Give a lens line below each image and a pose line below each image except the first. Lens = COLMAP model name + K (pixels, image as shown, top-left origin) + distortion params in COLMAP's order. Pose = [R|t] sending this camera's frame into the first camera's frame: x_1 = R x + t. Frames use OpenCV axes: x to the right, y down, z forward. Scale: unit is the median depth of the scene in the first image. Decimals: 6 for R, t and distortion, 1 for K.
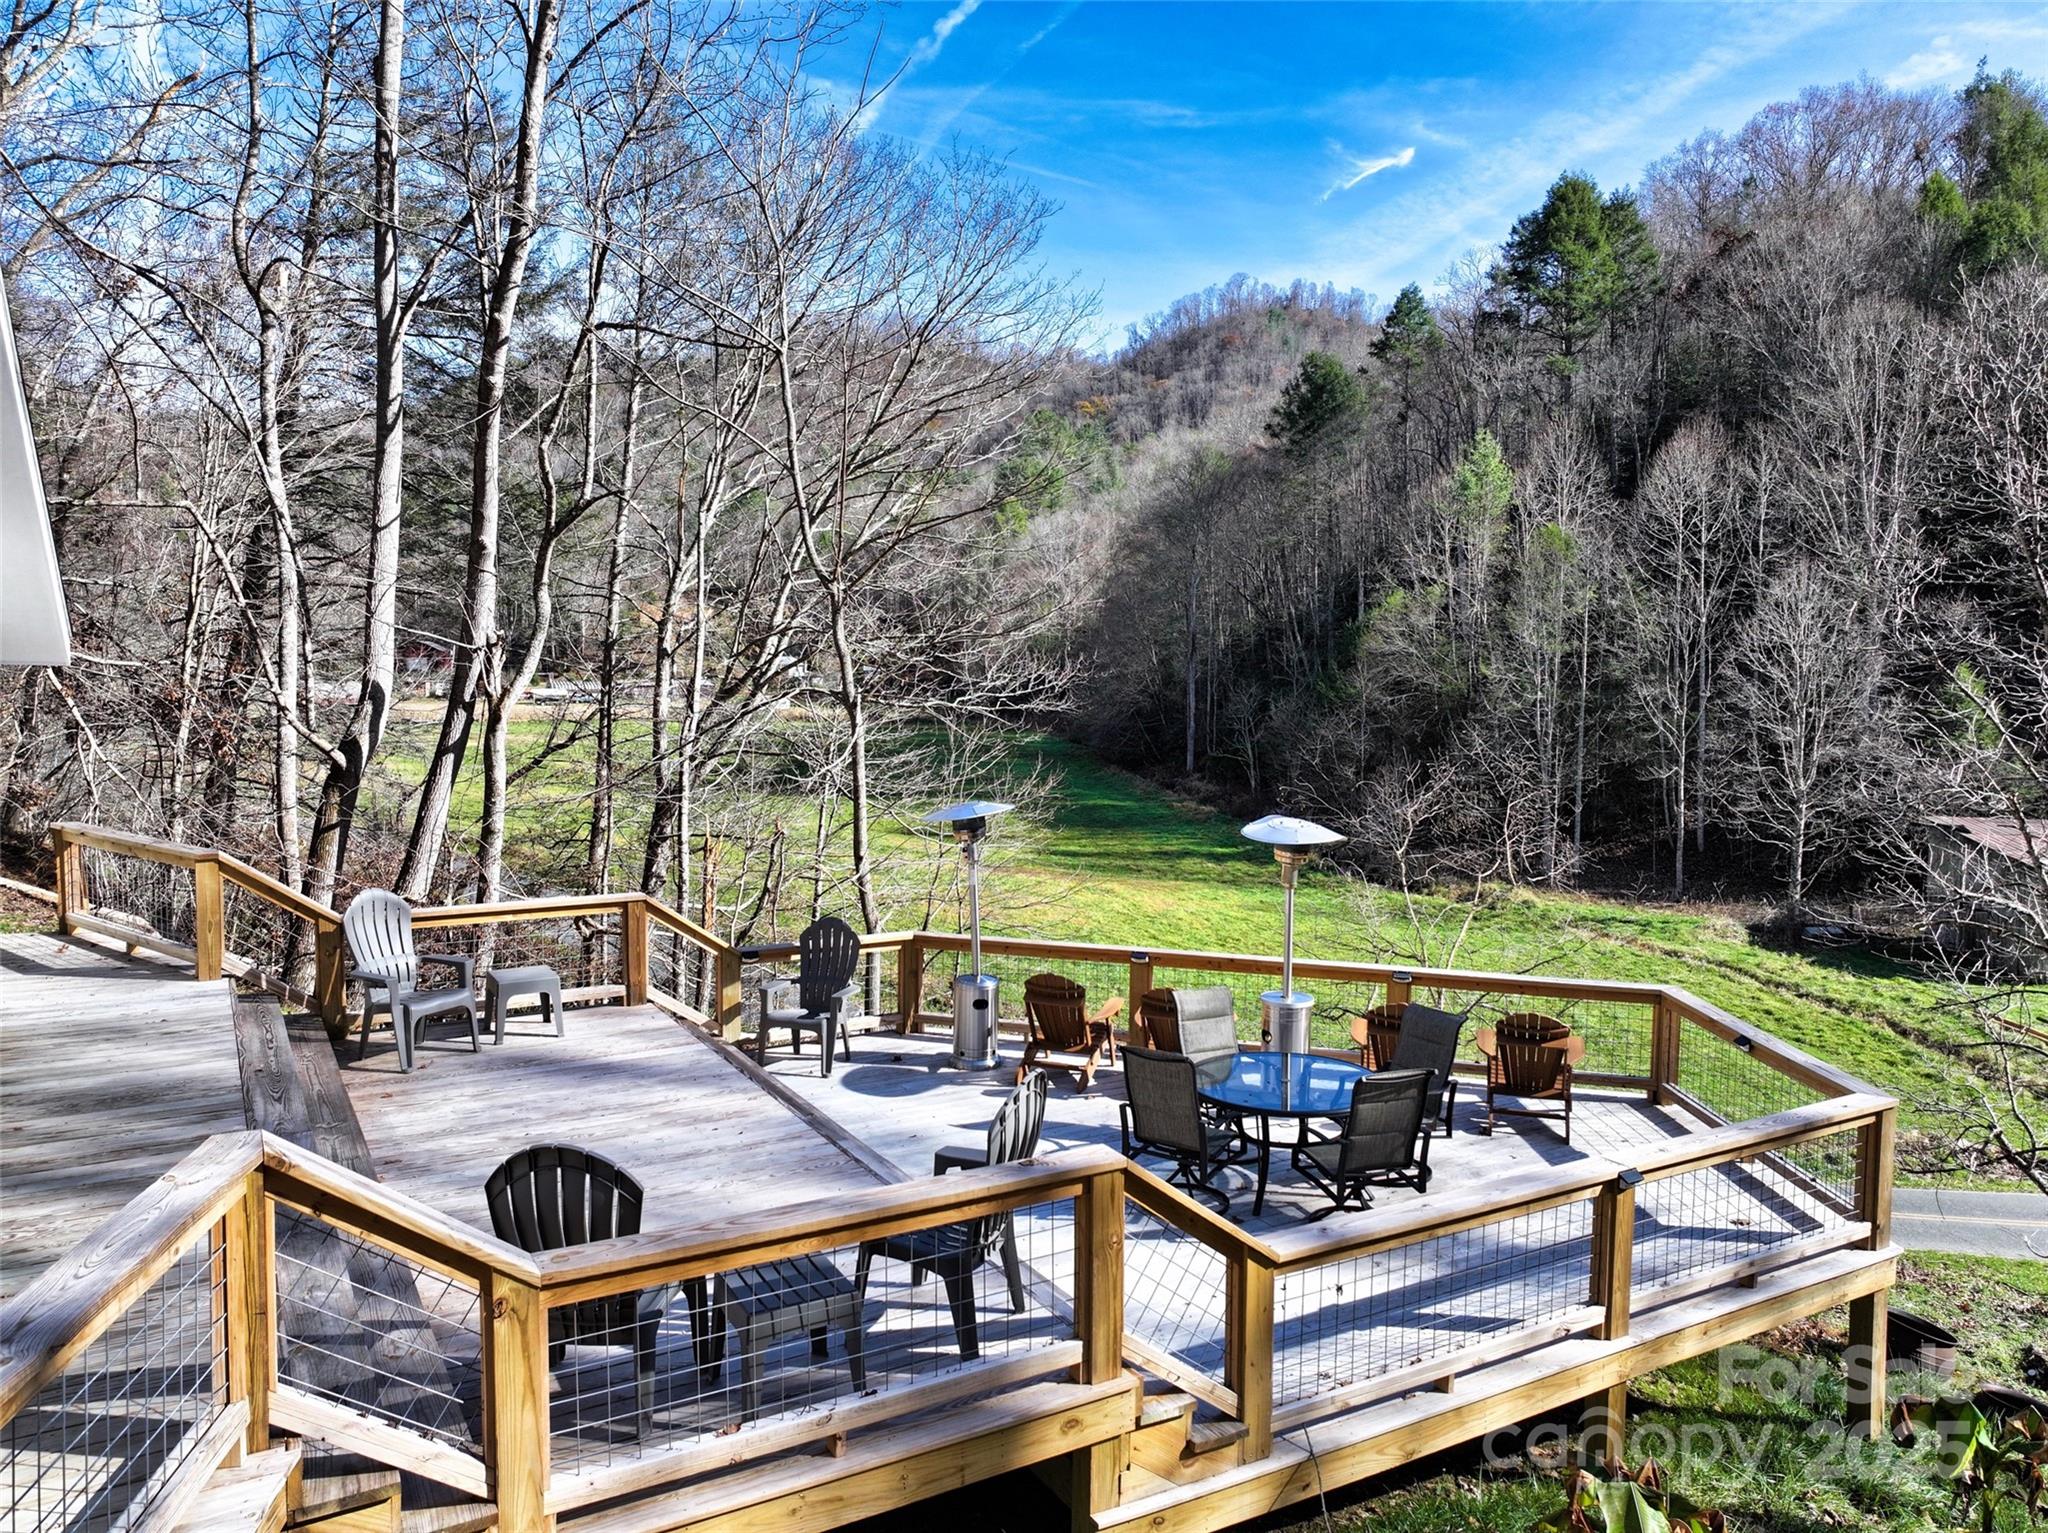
lens RADIAL K [[1427.1, 0, 1030.2], [0, 1427.1, 773.3], [0, 0, 1]] dist [-0.001606, 0.020238]
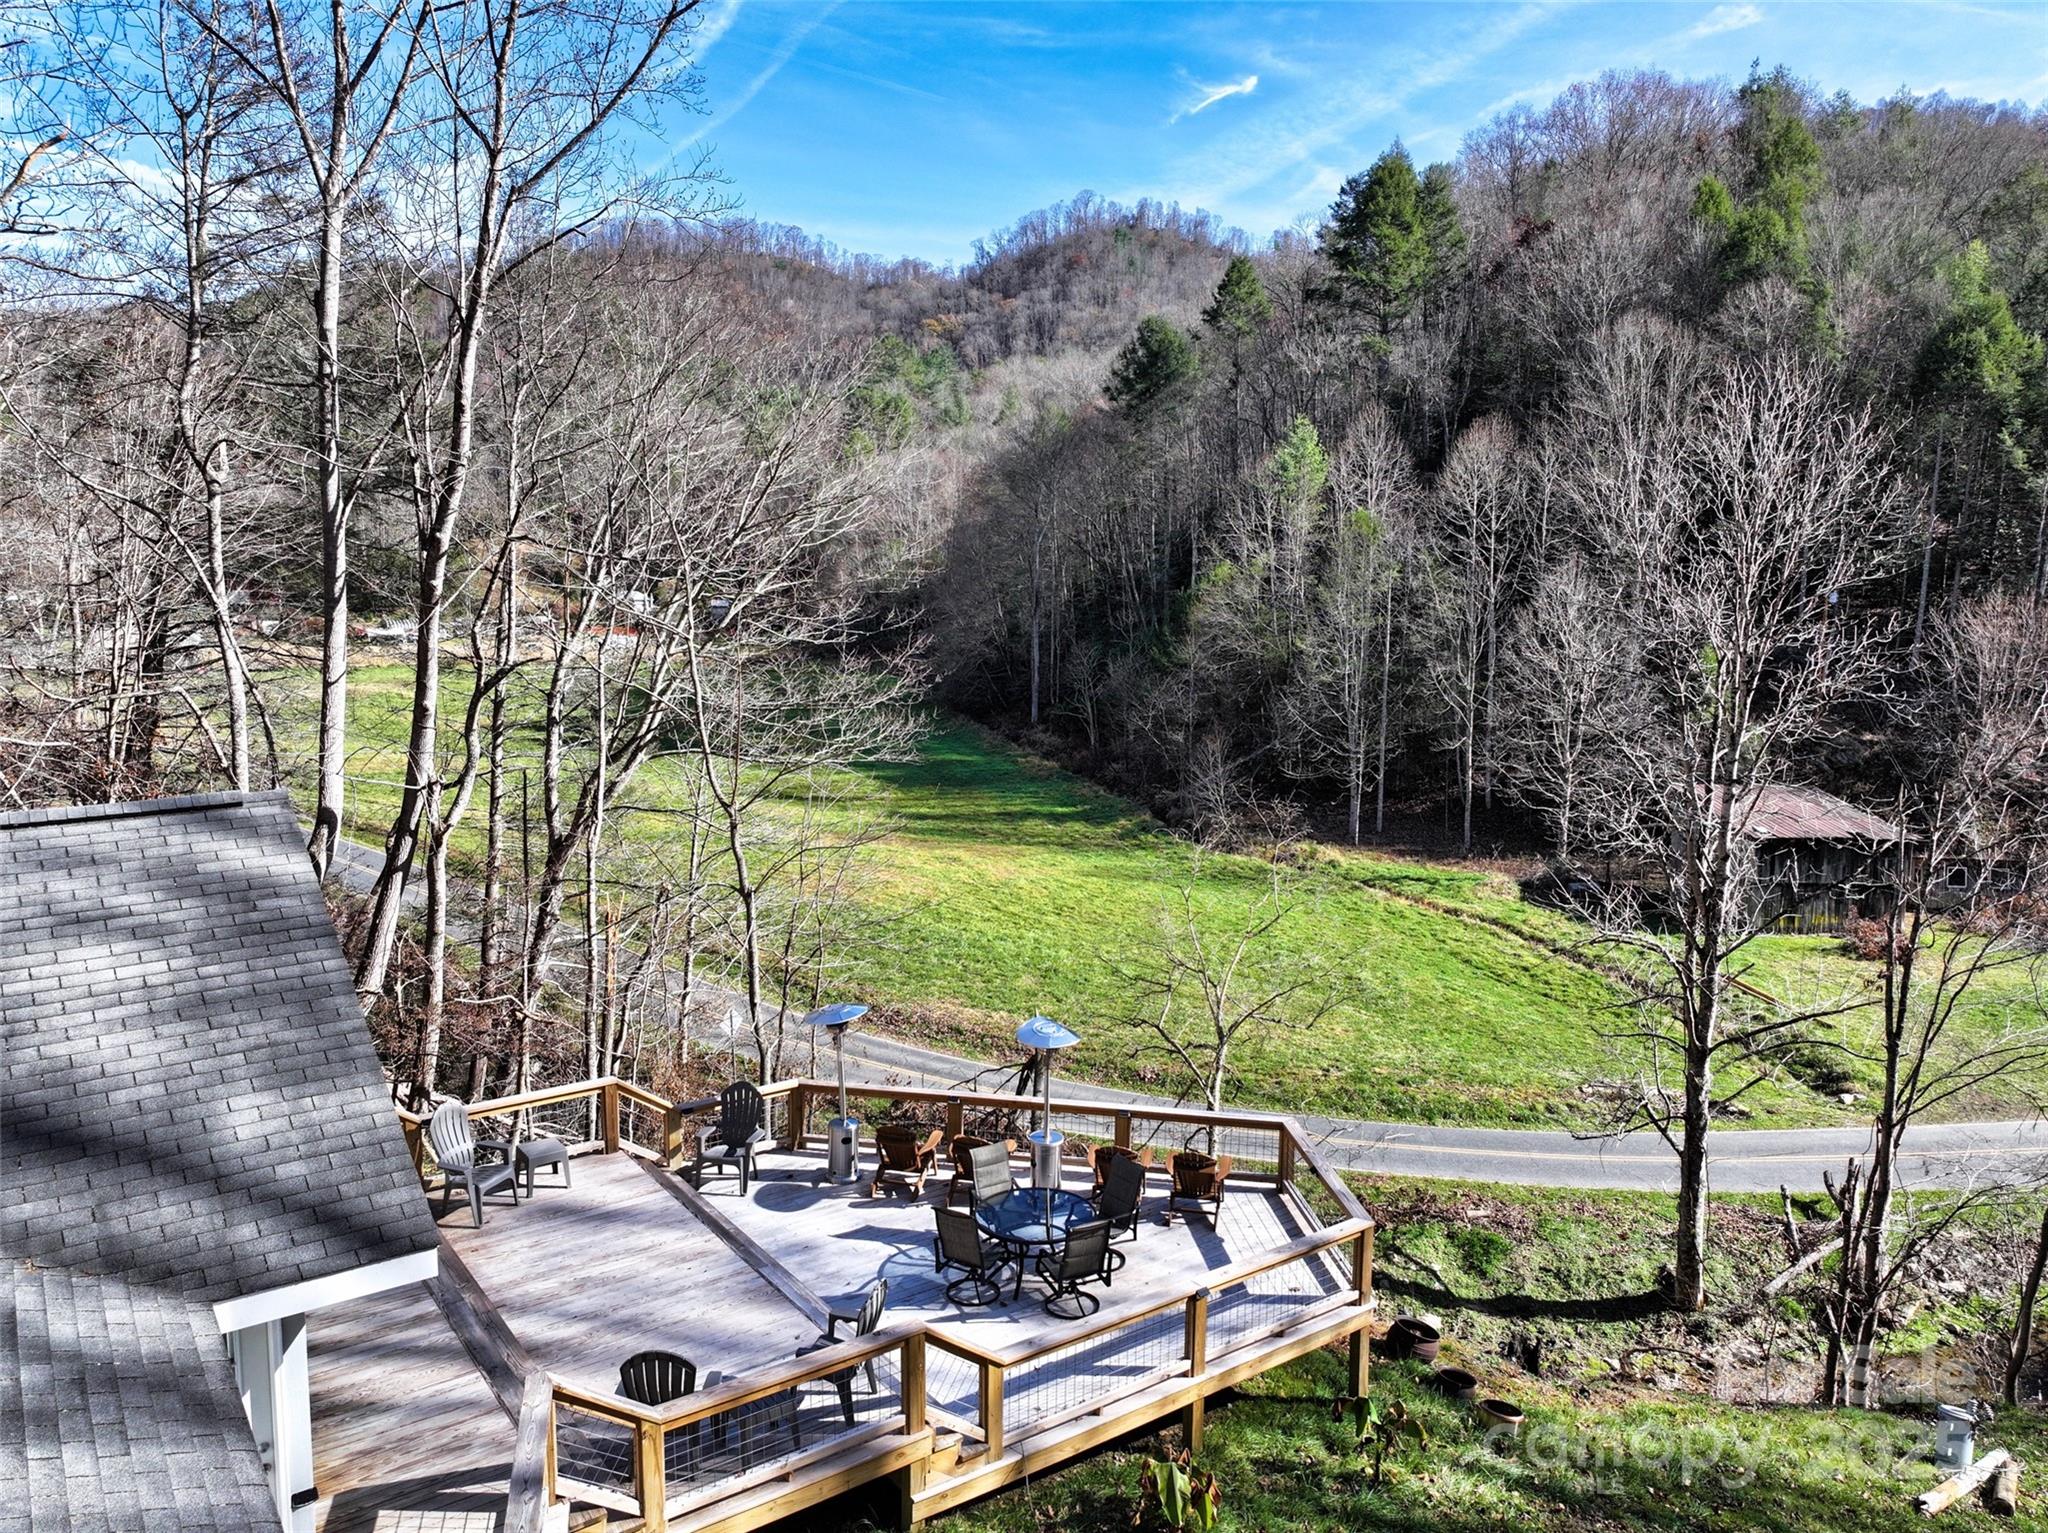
lens RADIAL K [[1439.9, 0, 1030.6], [0, 1439.9, 766.8], [0, 0, 1]] dist [0.007494, 0.001069]
pose [[0.994661, -0.013575, 0.102300, 0.001478], [0.007492, 0.998194, 0.059610, -0.060592], [-0.102924, -0.058525, 0.992966, -0.094807]]
